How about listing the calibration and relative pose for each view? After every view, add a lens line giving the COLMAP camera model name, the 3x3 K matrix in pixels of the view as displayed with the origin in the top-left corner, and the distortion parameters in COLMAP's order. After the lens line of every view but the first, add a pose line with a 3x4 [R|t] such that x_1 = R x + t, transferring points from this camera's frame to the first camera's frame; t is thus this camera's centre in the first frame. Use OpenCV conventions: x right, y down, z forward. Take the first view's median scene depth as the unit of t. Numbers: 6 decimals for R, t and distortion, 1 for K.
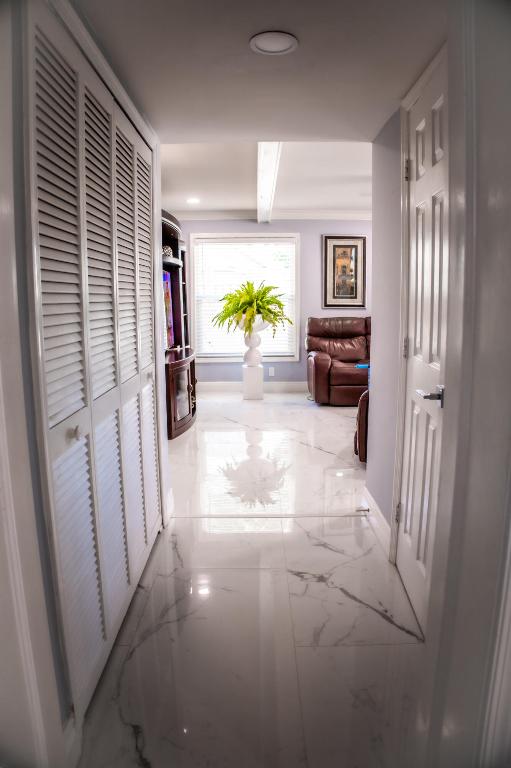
lens RADIAL K [[519.9, 0, 255.7], [0, 519.9, 372.1], [0, 0, 1]] dist [-0.198744, 0.087989]
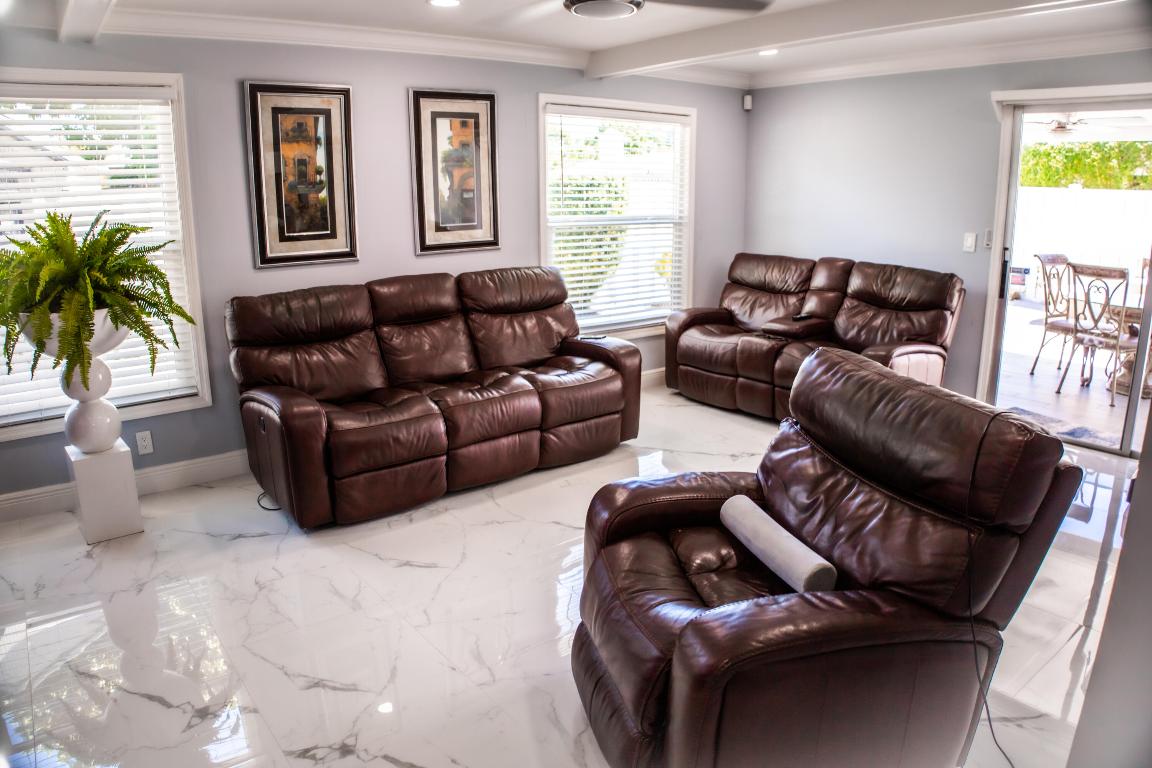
lens RADIAL K [[779.8, 0, 581.6], [0, 779.8, 388.3], [0, 0, 1]] dist [-0.198744, 0.087989]
pose [[0.786531, -0.149312, 0.599229, -0.036528], [0.086322, 0.987387, 0.132727, -0.091075], [-0.611489, -0.052667, 0.789499, 0.400565]]
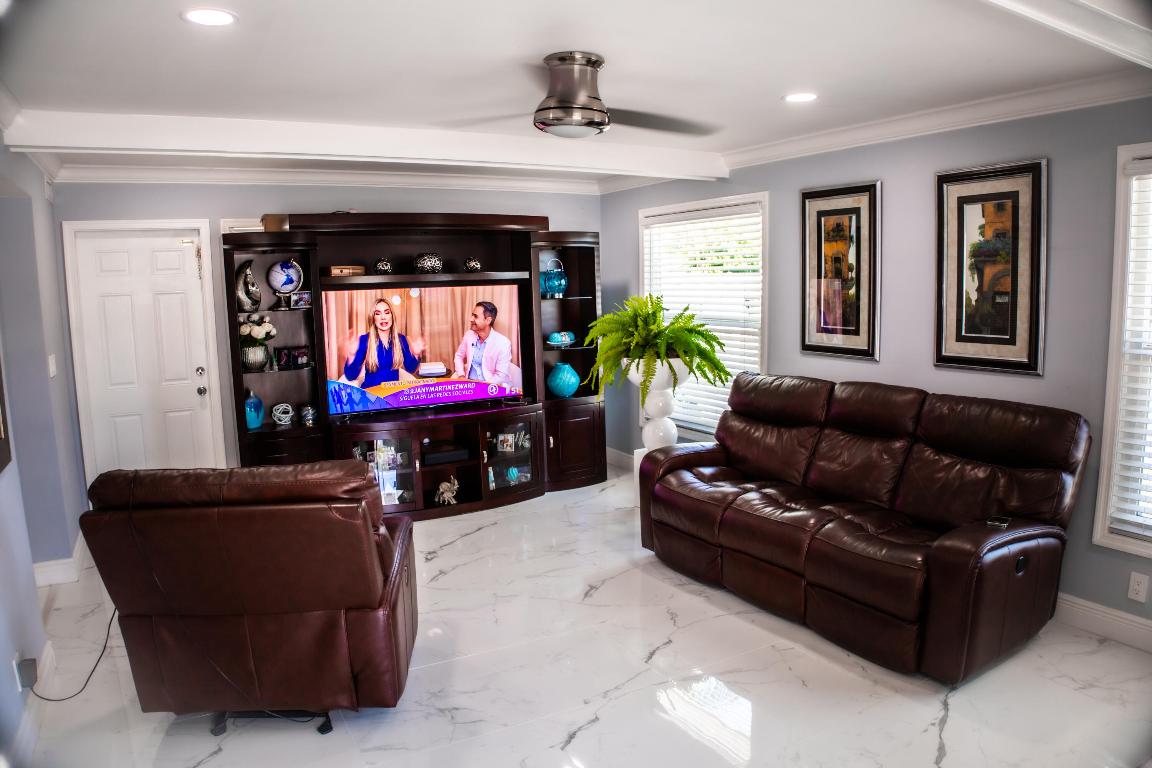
lens RADIAL K [[779.8, 0, 581.6], [0, 779.8, 388.3], [0, 0, 1]] dist [-0.198744, 0.087989]
pose [[0.502823, 0.113036, -0.856967, 0.648001], [-0.104264, 0.992105, 0.069684, -0.125202], [0.858078, 0.054312, 0.510639, 0.515311]]
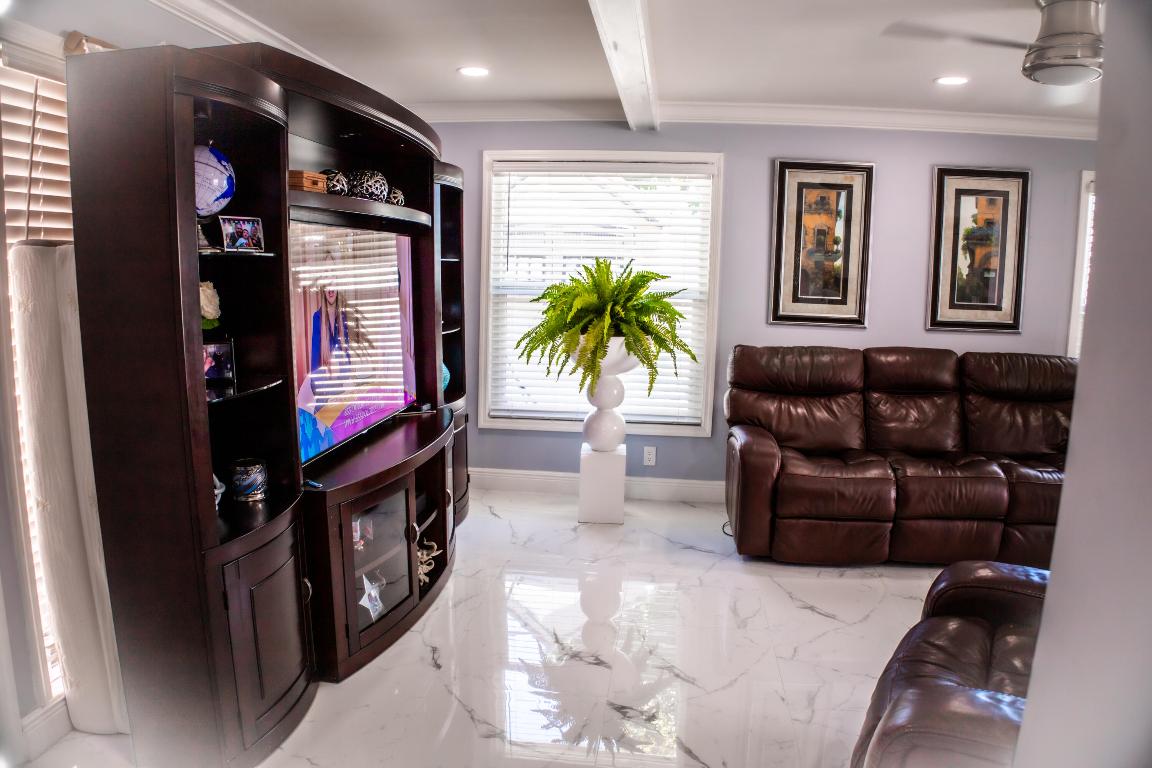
lens RADIAL K [[779.8, 0, 581.6], [0, 779.8, 388.3], [0, 0, 1]] dist [-0.198744, 0.087989]
pose [[0.992666, 0.046508, -0.111586, 0.047905], [-0.045360, 0.998889, 0.012811, -0.071647], [0.112057, -0.007655, 0.993672, 0.332389]]
